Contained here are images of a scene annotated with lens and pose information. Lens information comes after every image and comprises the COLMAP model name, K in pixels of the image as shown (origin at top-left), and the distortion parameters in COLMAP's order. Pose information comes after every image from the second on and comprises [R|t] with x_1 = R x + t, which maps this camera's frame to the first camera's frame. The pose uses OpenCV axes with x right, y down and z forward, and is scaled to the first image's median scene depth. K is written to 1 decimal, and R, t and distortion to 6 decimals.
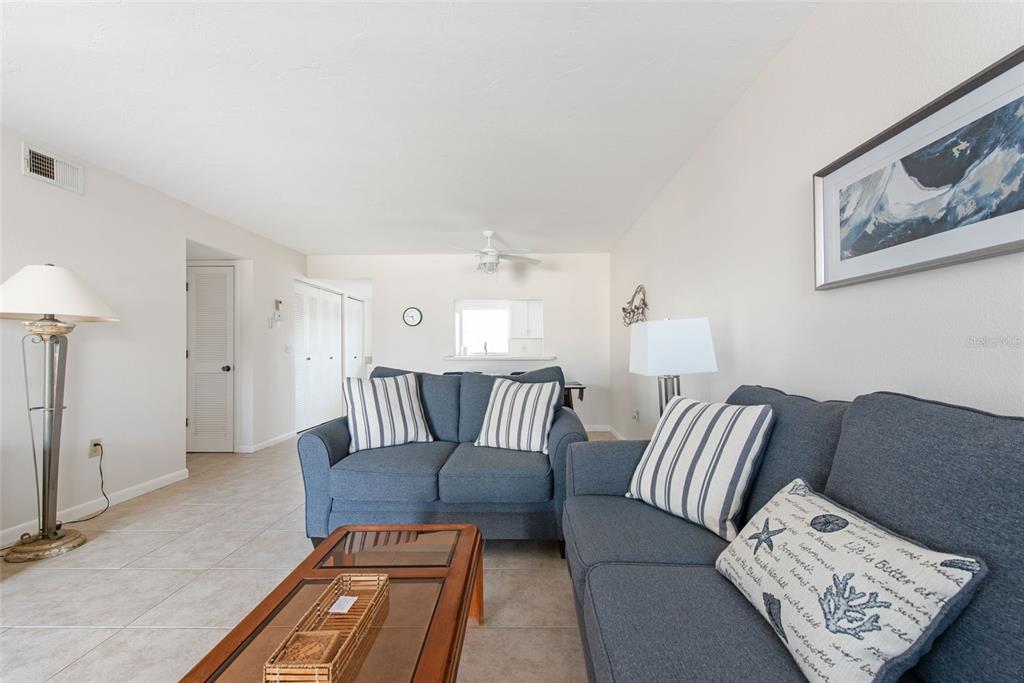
lens RADIAL K [[431.1, 0, 515.7], [0, 431.1, 347.2], [0, 0, 1]] dist [0.001286, -0.000739]
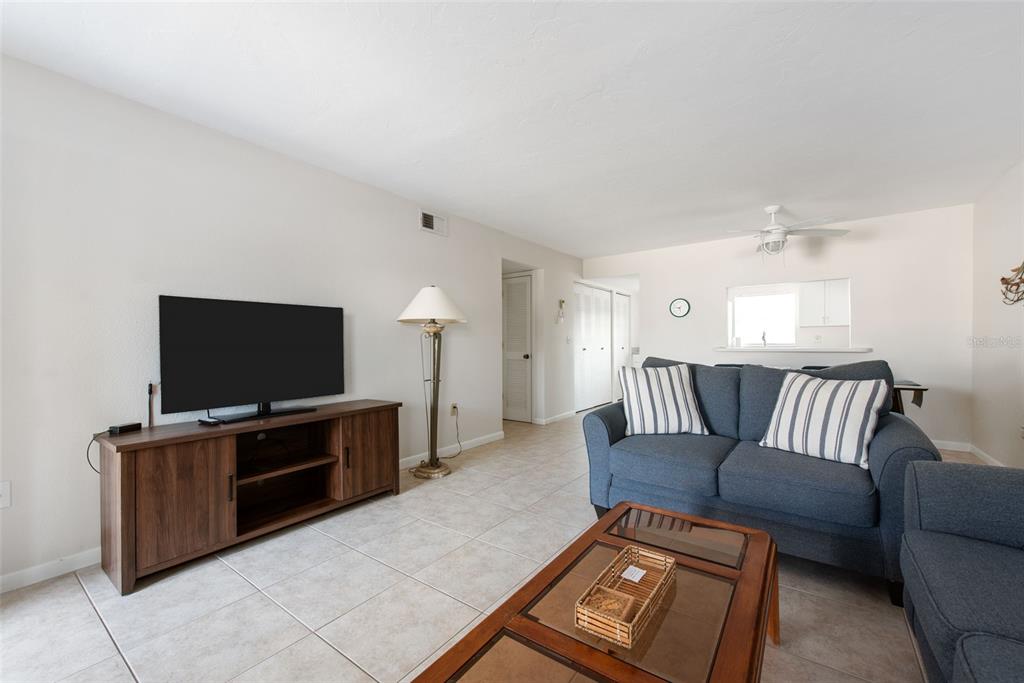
lens RADIAL K [[407.0, 0, 509.3], [0, 407.0, 345.1], [0, 0, 1]] dist [0.011178, -0.003905]
pose [[0.813150, -0.000889, -0.582054, -0.026055], [0.010249, 0.999866, 0.012791, -0.000093], [0.581965, -0.016366, 0.813049, -0.008545]]
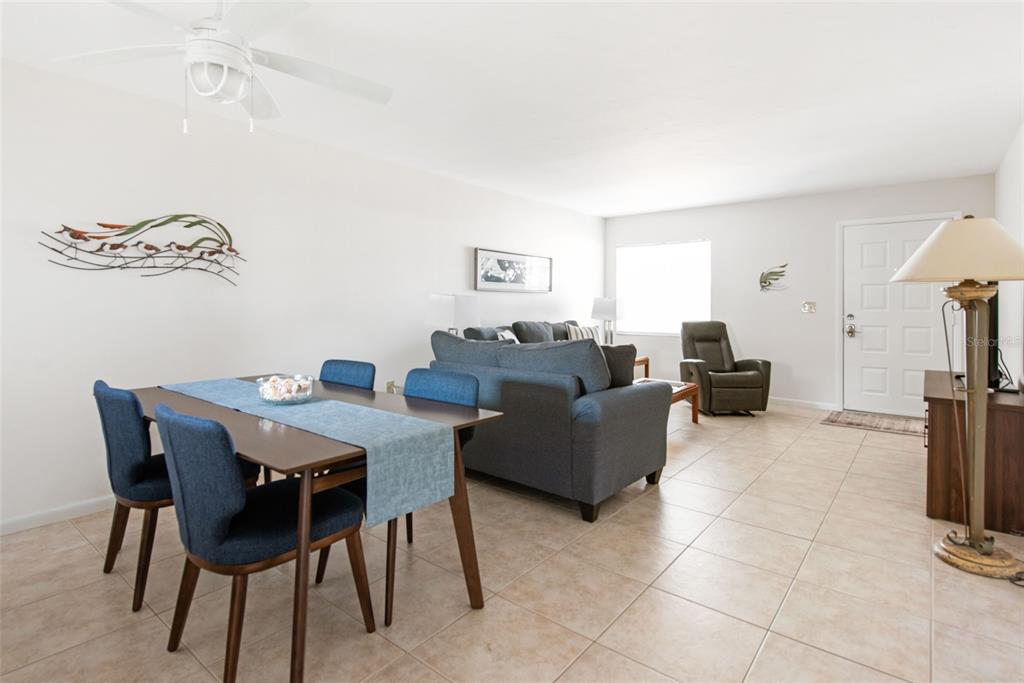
lens RADIAL K [[515.1, 0, 513.3], [0, 515.1, 307.9], [0, 0, 1]] dist [0.001366, 0.000080]
pose [[-0.794874, -0.001420, 0.606772, -1.029765], [-0.003946, 0.999988, -0.002829, -0.007518], [-0.606761, -0.004643, -0.794871, 2.431101]]
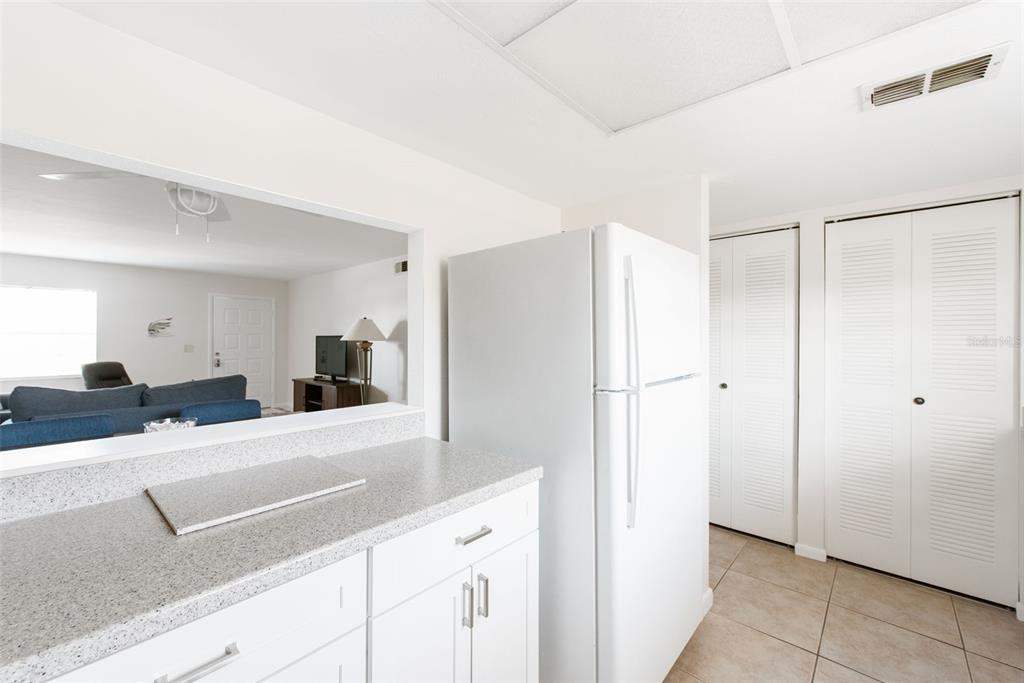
lens RADIAL K [[440.8, 0, 512.0], [0, 440.8, 341.5], [0, 0, 1]] dist [0.012648, -0.005061]
pose [[-0.633594, 0.007154, -0.773633, 0.121908], [0.006081, 0.999972, 0.004266, -0.063770], [0.773642, -0.002002, -0.633620, 3.186637]]
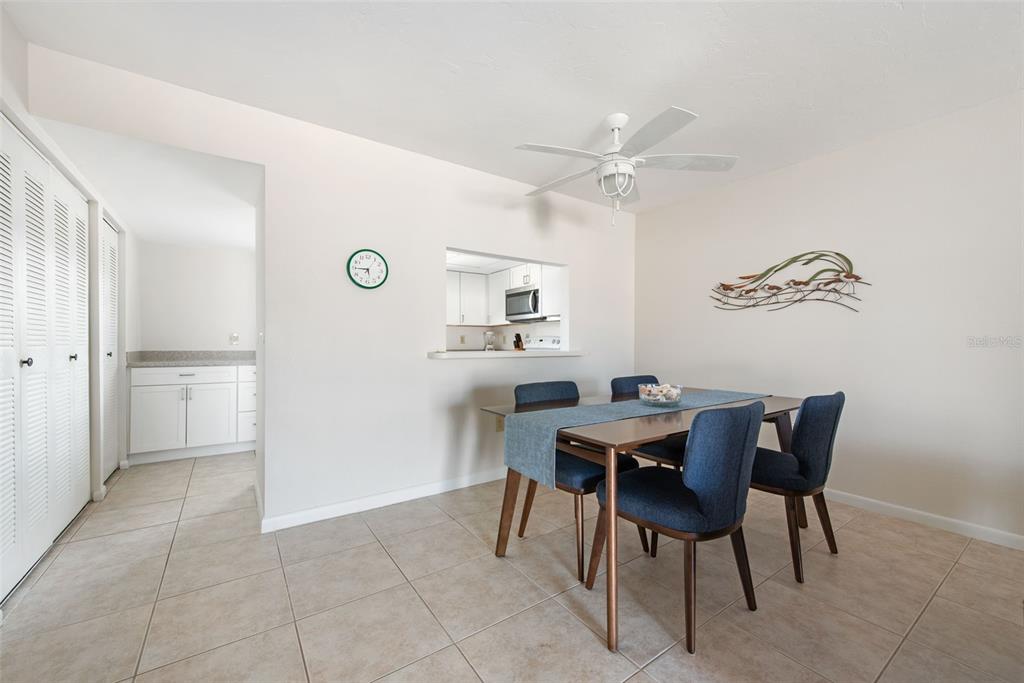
lens RADIAL K [[401.1, 0, 507.9], [0, 401.1, 343.6], [0, 0, 1]] dist [0.009295, -0.000507]
pose [[0.809103, 0.005326, 0.587643, -0.956365], [-0.011402, 0.999913, 0.006637, 0.020782], [-0.587556, -0.012071, 0.809093, 1.380560]]
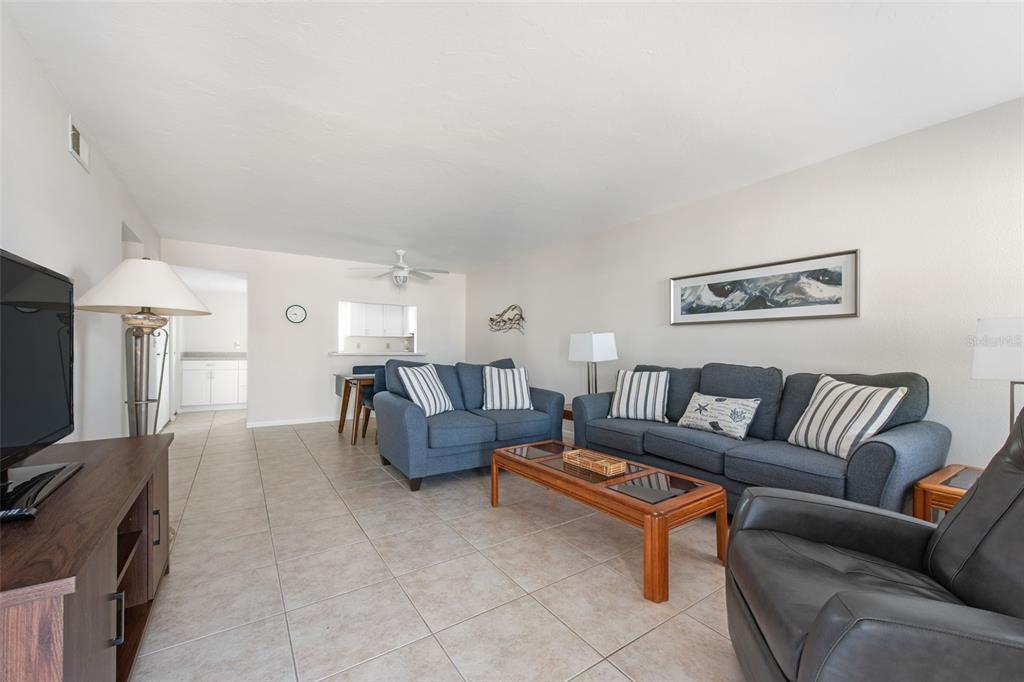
lens RADIAL K [[417.0, 0, 501.5], [0, 417.0, 337.0], [0, 0, 1]] dist [0.017407, -0.000048]
pose [[0.826889, 0.025488, 0.561788, -1.019420], [-0.014999, 0.999617, -0.023274, 0.003572], [-0.562165, 0.010818, 0.826954, -0.306160]]
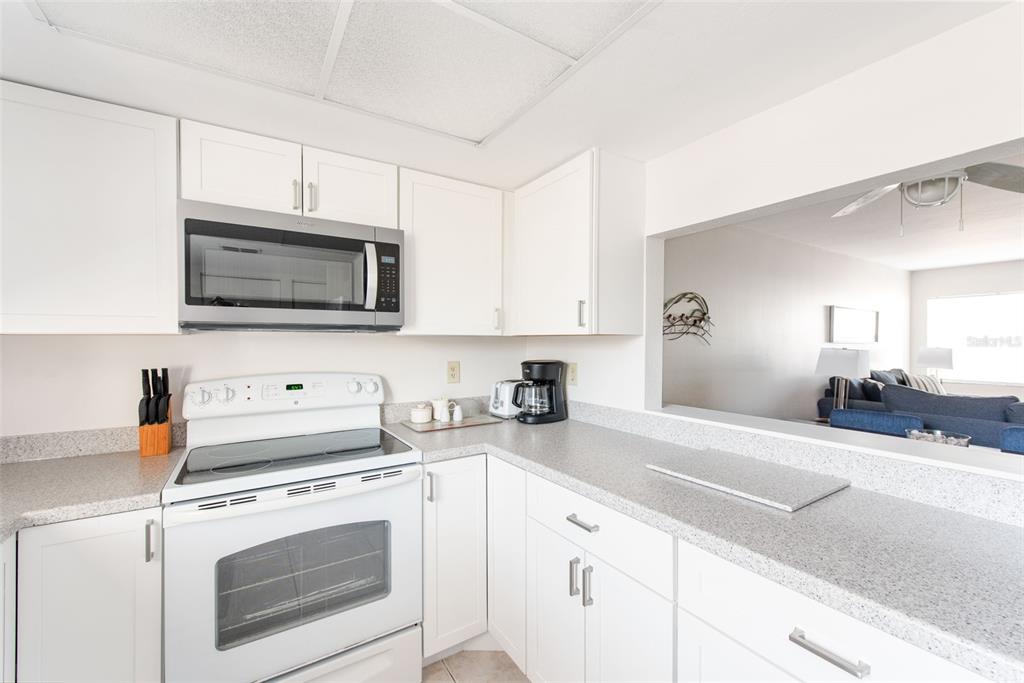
lens RADIAL K [[420.5, 0, 520.0], [0, 420.5, 344.8], [0, 0, 1]] dist [0.002170, -0.000133]
pose [[-0.559121, 0.000629, 0.829086, -0.381579], [-0.006228, 0.999968, -0.004959, -0.062781], [-0.829063, -0.007936, -0.559099, 3.194467]]
